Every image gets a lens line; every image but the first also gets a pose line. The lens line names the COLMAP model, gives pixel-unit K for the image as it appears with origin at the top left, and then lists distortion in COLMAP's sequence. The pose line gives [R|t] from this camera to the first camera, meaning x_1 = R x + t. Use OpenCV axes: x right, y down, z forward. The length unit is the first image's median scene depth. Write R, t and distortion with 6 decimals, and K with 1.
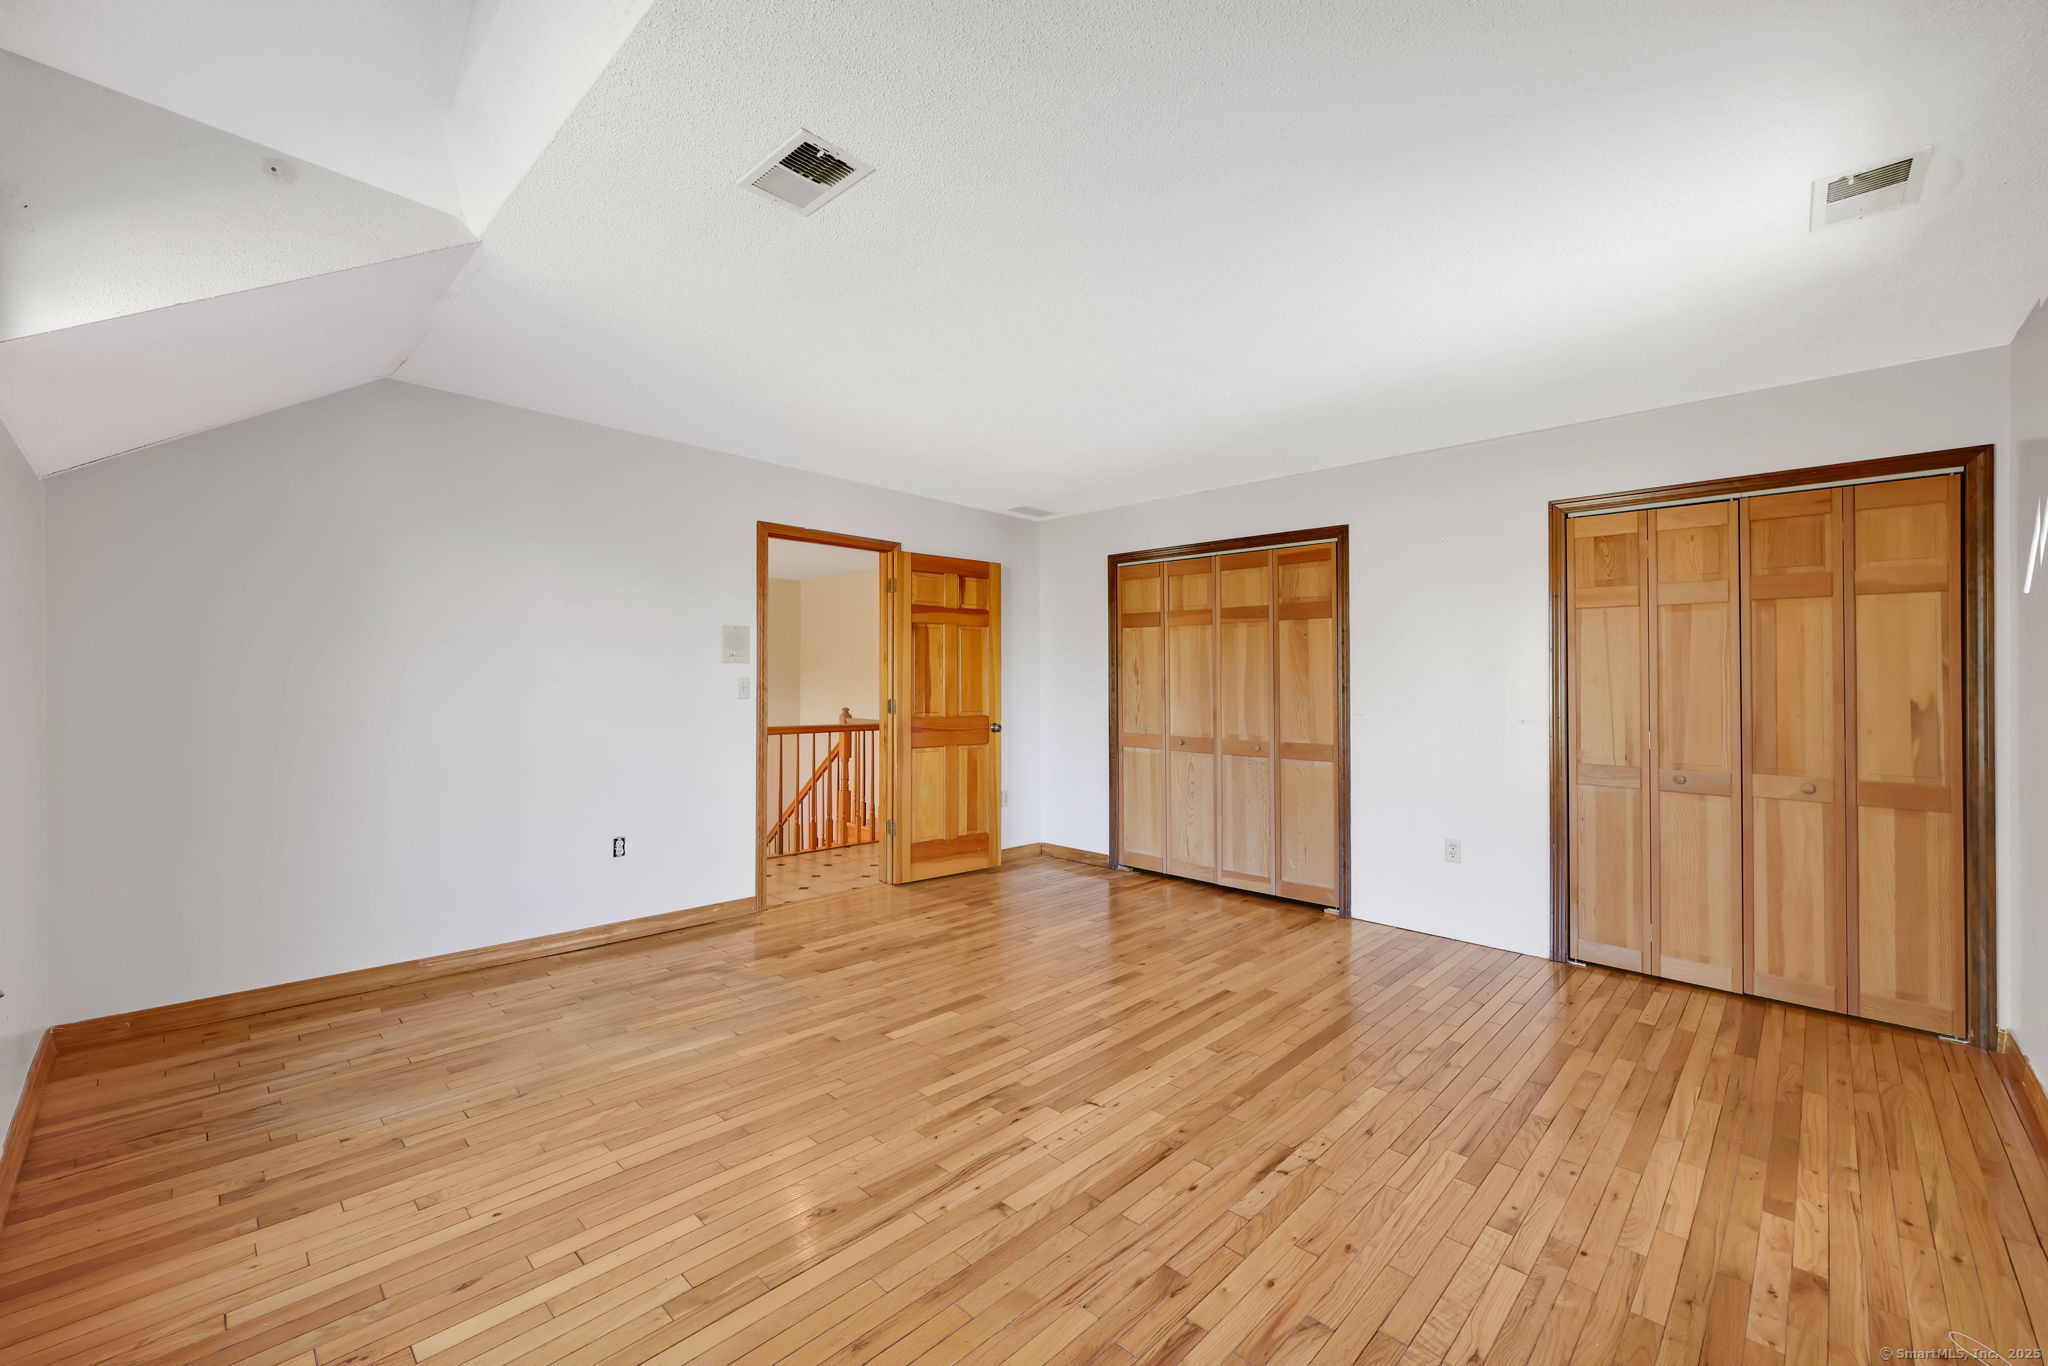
lens RADIAL K [[837.1, 0, 1026.6], [0, 837.1, 682.7], [0, 0, 1]] dist [-0.010708, 0.000317]
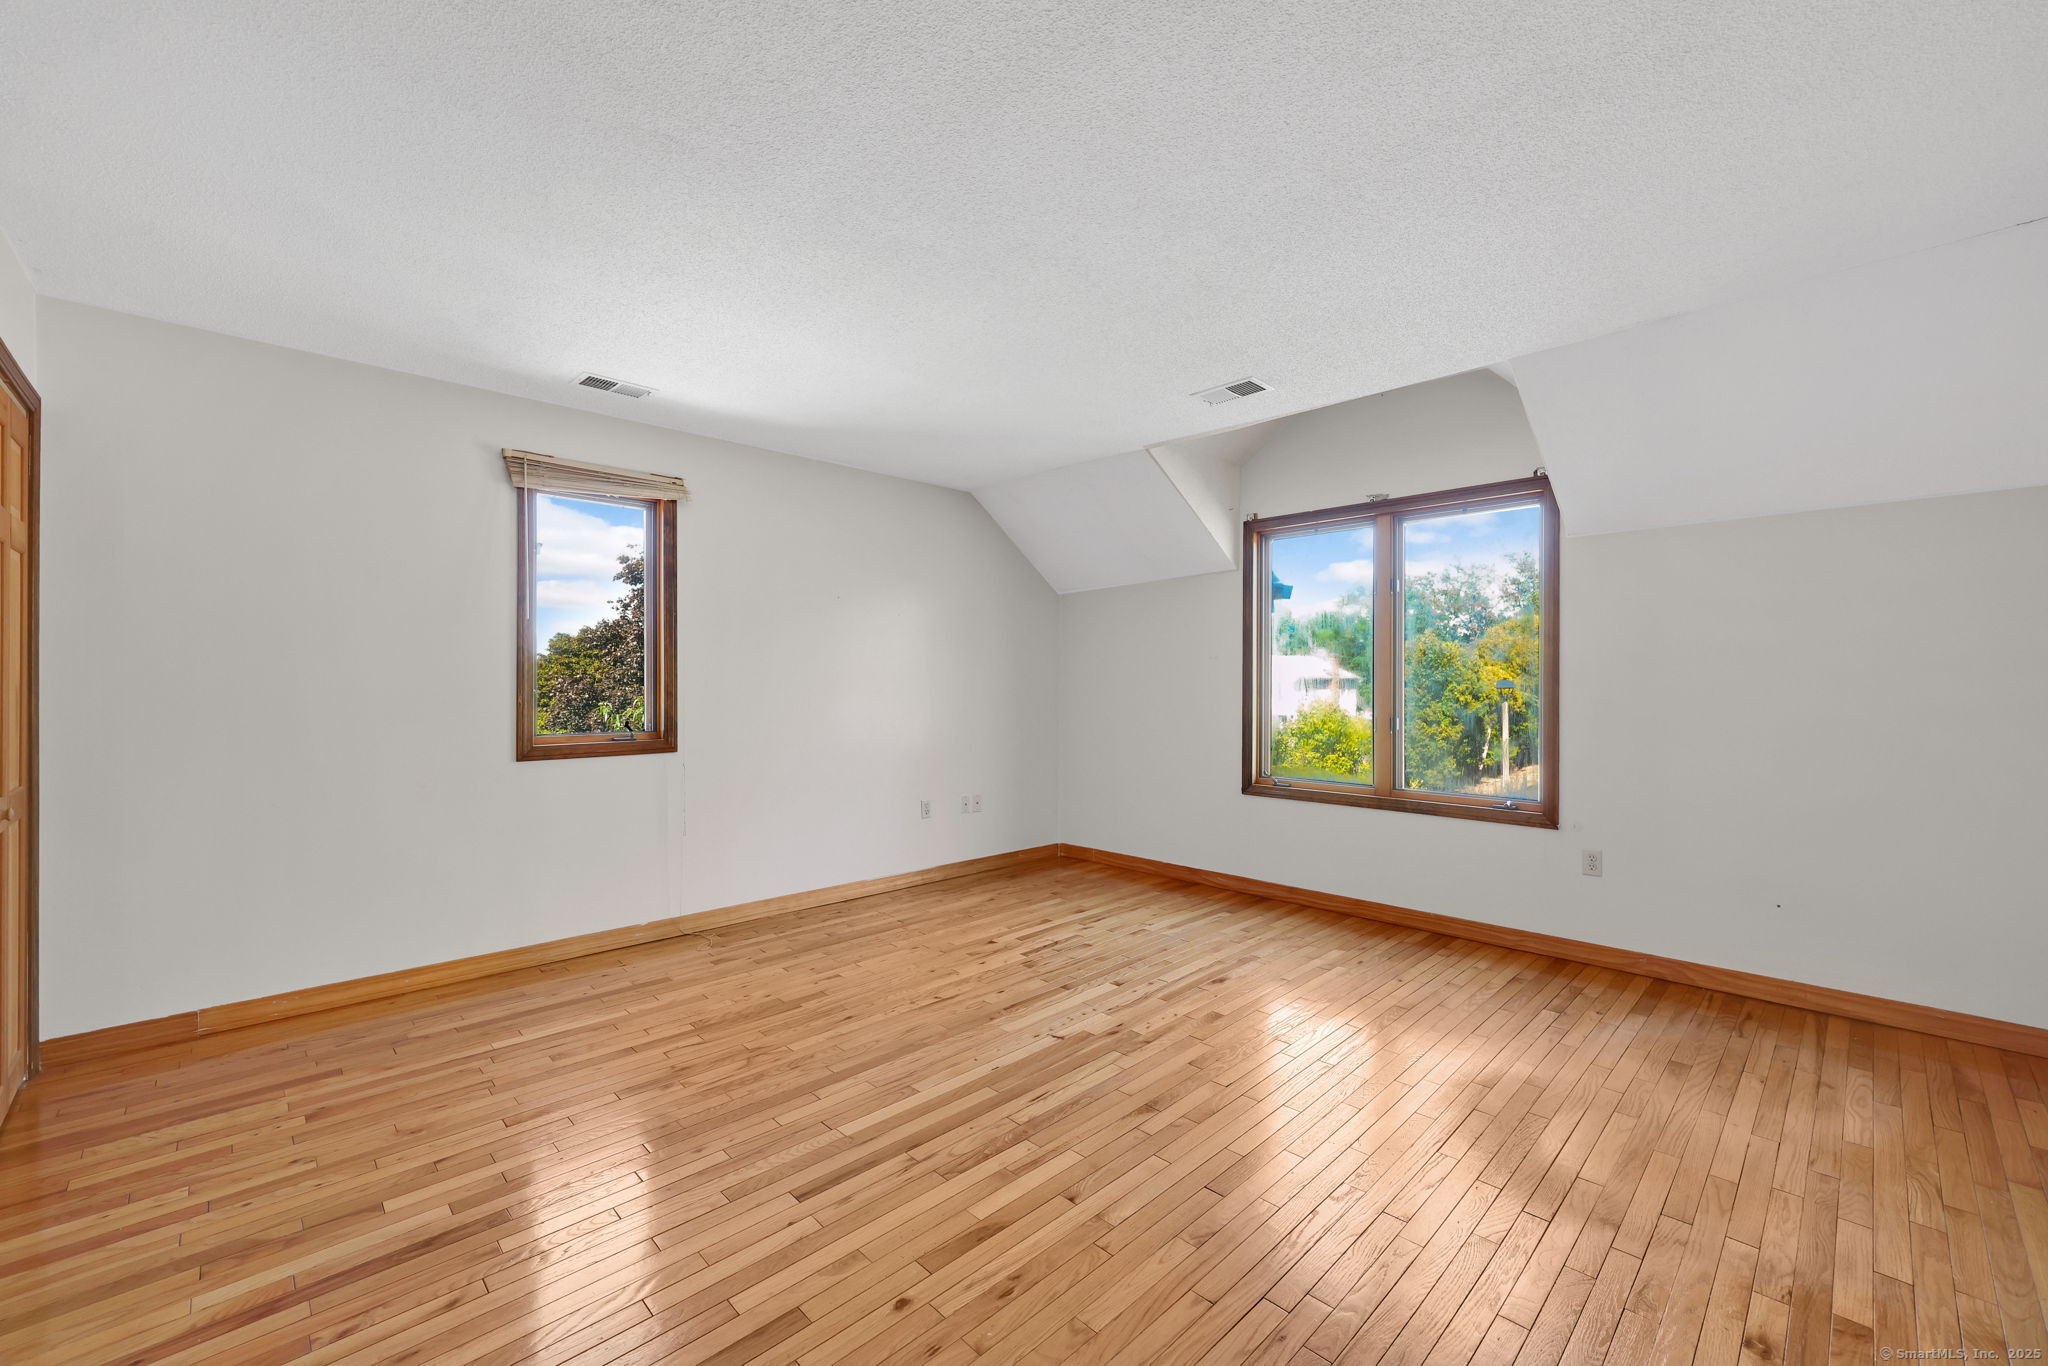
lens RADIAL K [[837.1, 0, 1030.7], [0, 837.1, 689.7], [0, 0, 1]] dist [-0.010708, 0.000317]
pose [[-0.999780, -0.012036, 0.017189, 0.103299], [-0.011820, 0.999851, 0.012599, 0.003983], [-0.017338, 0.012393, -0.999773, 2.217191]]
